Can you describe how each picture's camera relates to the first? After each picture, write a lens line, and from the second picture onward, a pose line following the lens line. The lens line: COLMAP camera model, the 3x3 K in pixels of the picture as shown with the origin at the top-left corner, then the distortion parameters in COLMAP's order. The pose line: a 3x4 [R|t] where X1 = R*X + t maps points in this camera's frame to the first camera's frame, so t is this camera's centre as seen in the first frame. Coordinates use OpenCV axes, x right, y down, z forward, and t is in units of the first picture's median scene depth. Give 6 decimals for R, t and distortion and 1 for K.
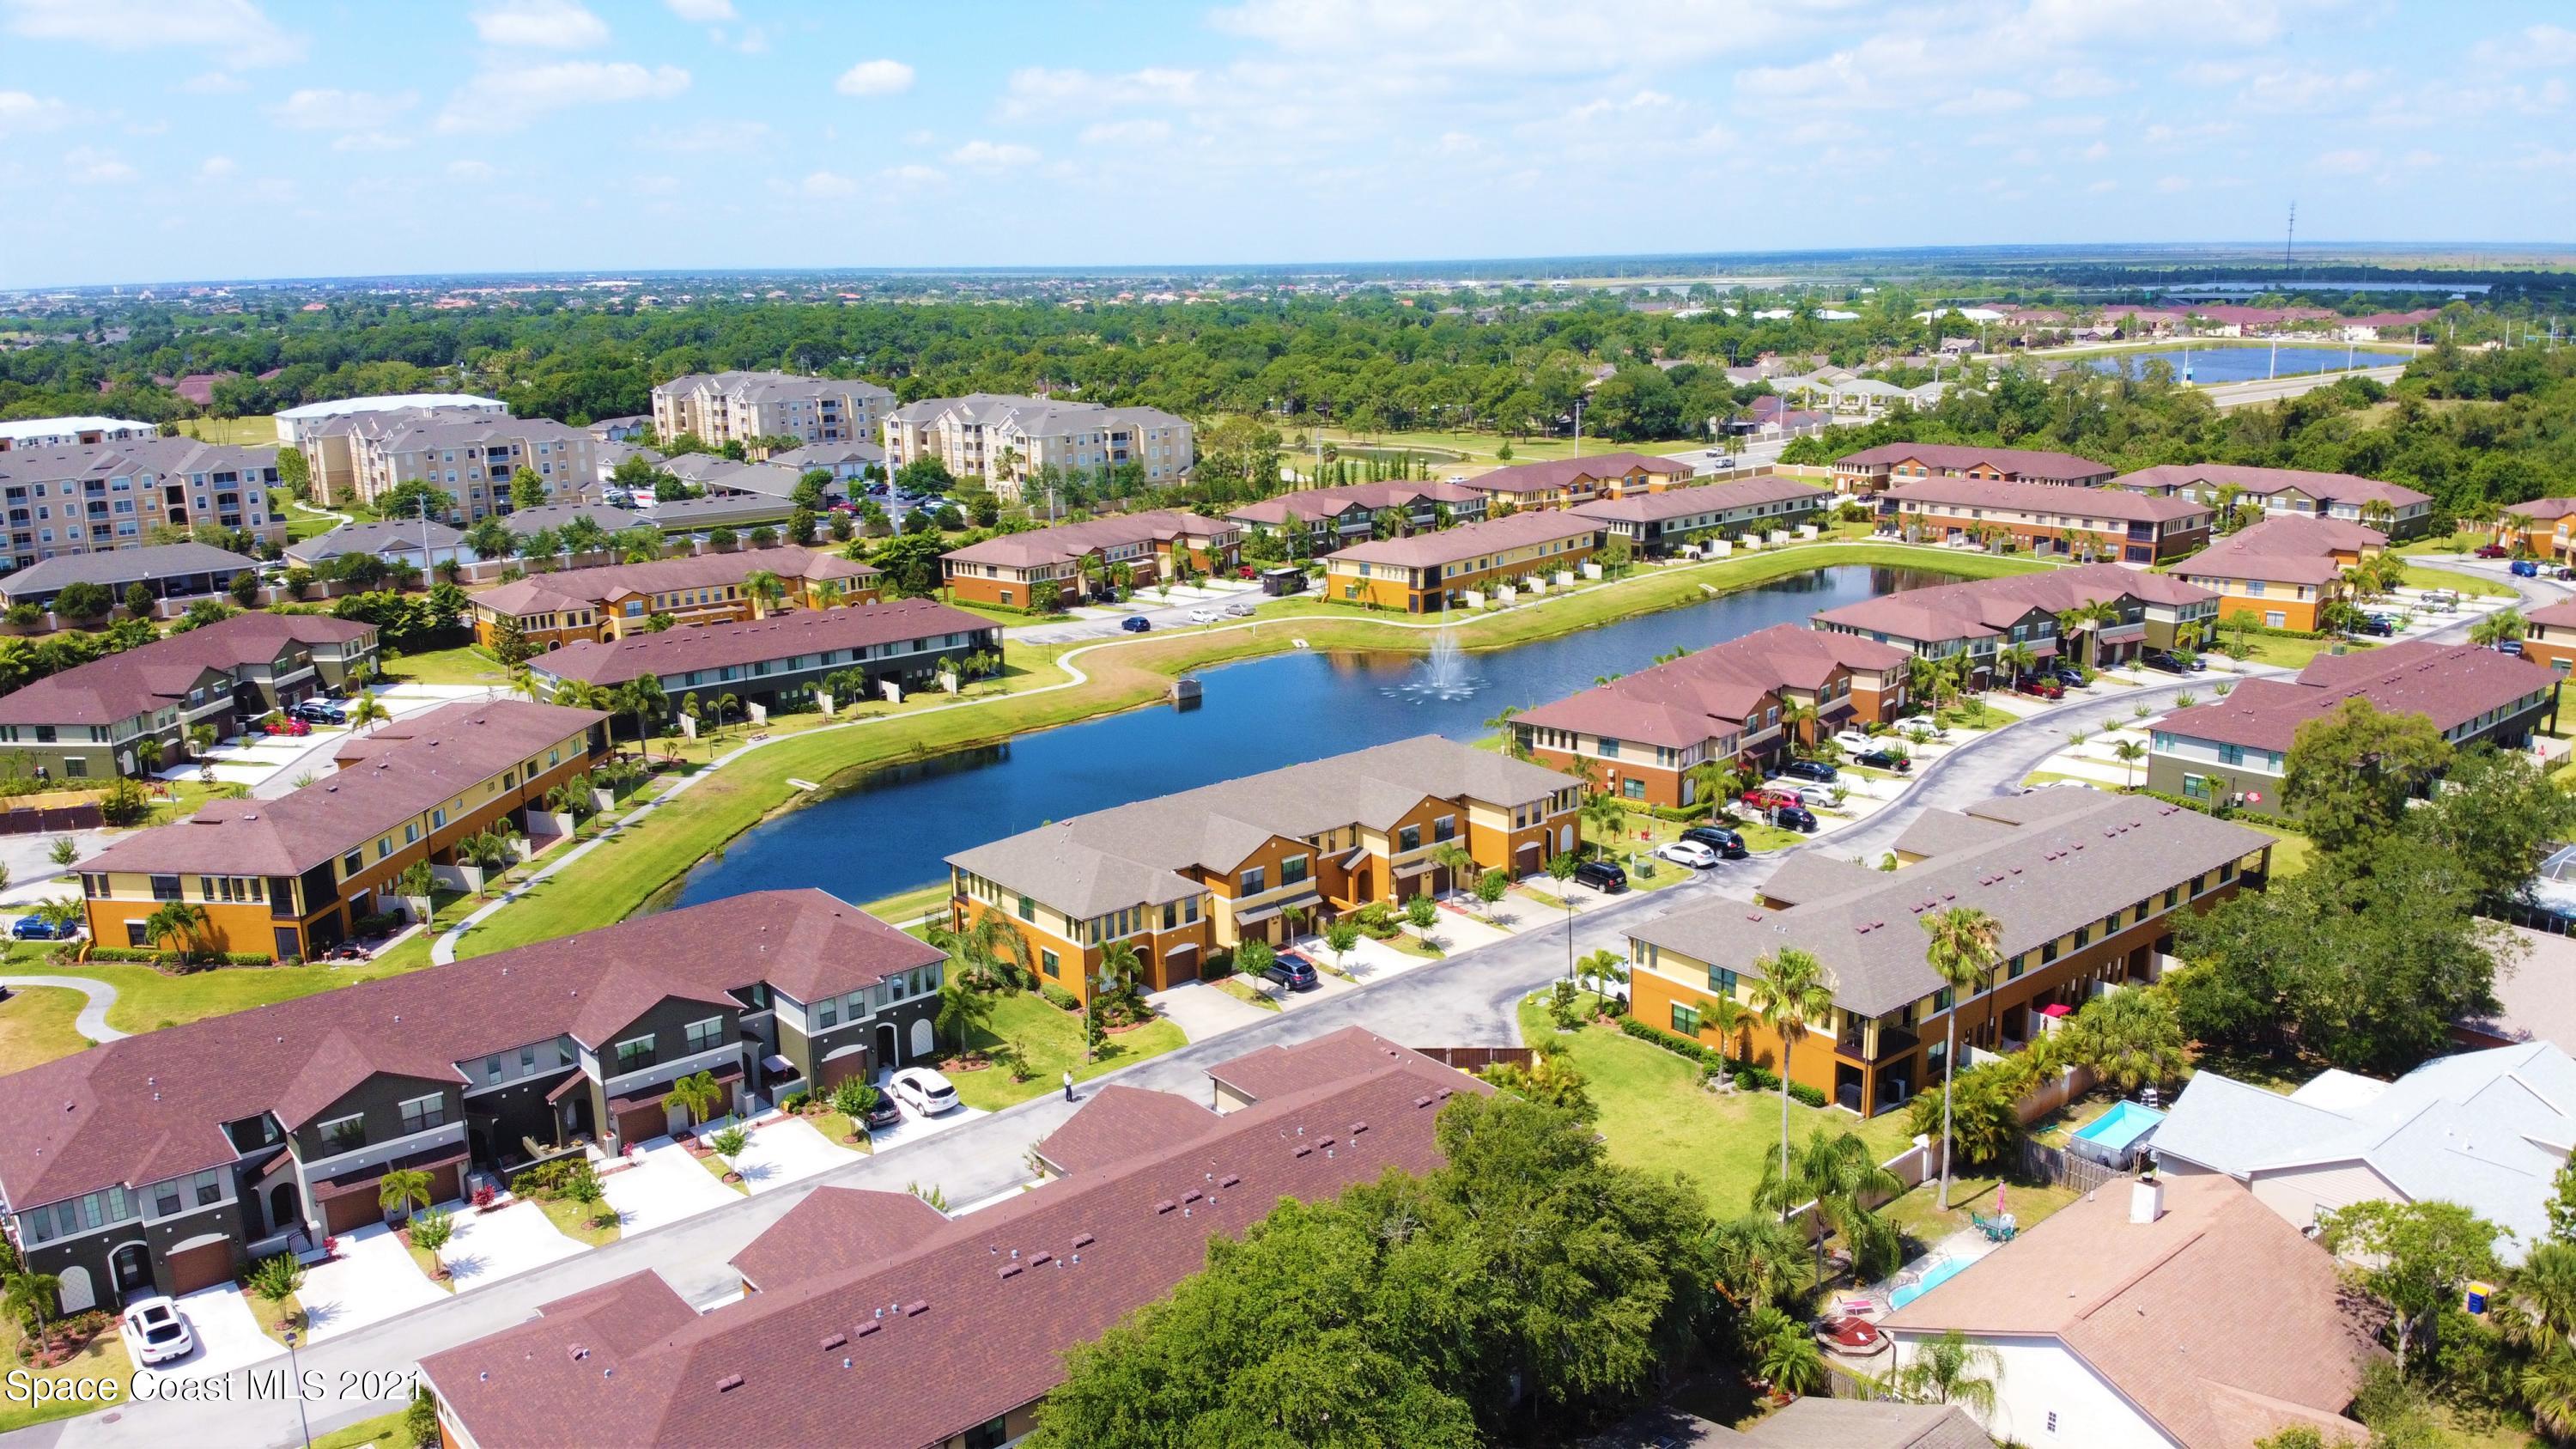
lens RADIAL K [[1886.0, 0, 1288.0], [0, 1886.0, 724.5], [0, 0, 1]] dist [-0.000869, -0.003402]
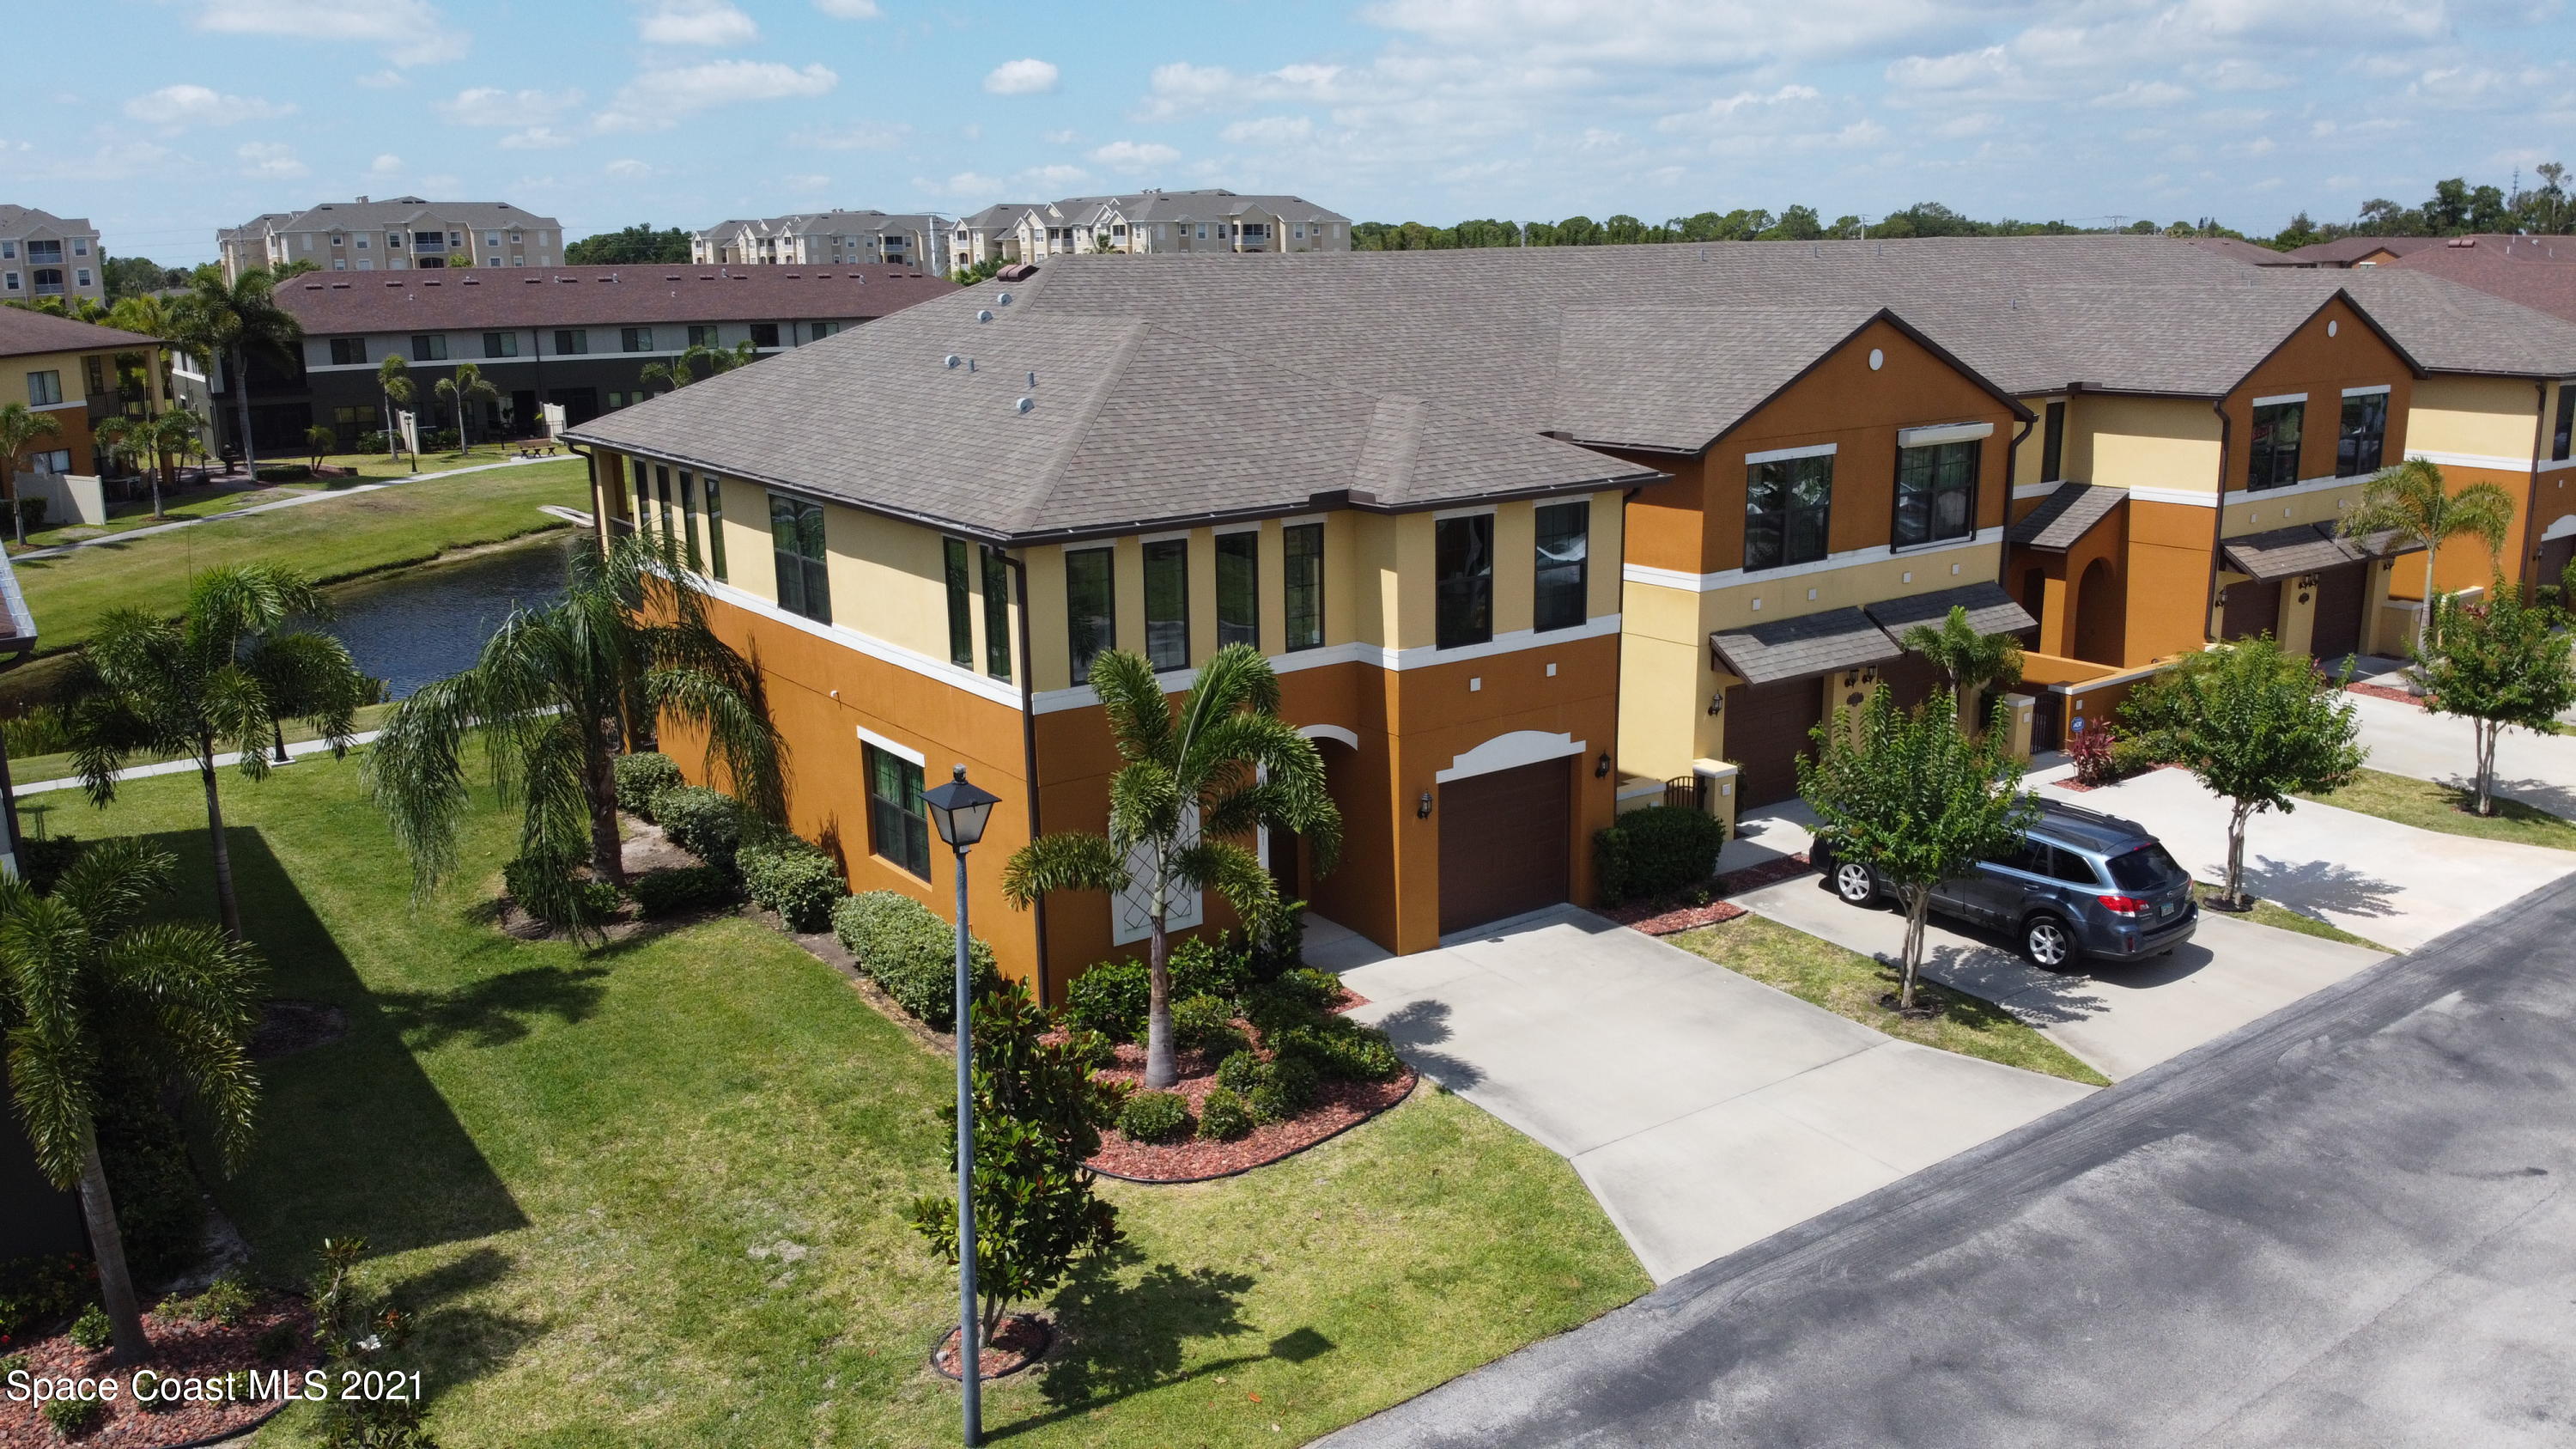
lens RADIAL K [[1877.9, 0, 1201.2], [0, 1877.9, 725.6], [0, 0, 1]] dist [0.029872, -0.001141]
pose [[0.993296, 0.018201, -0.114161, -0.066680], [-0.018109, 0.999834, 0.001849, 0.115744], [0.114176, 0.000230, 0.993461, 0.785824]]
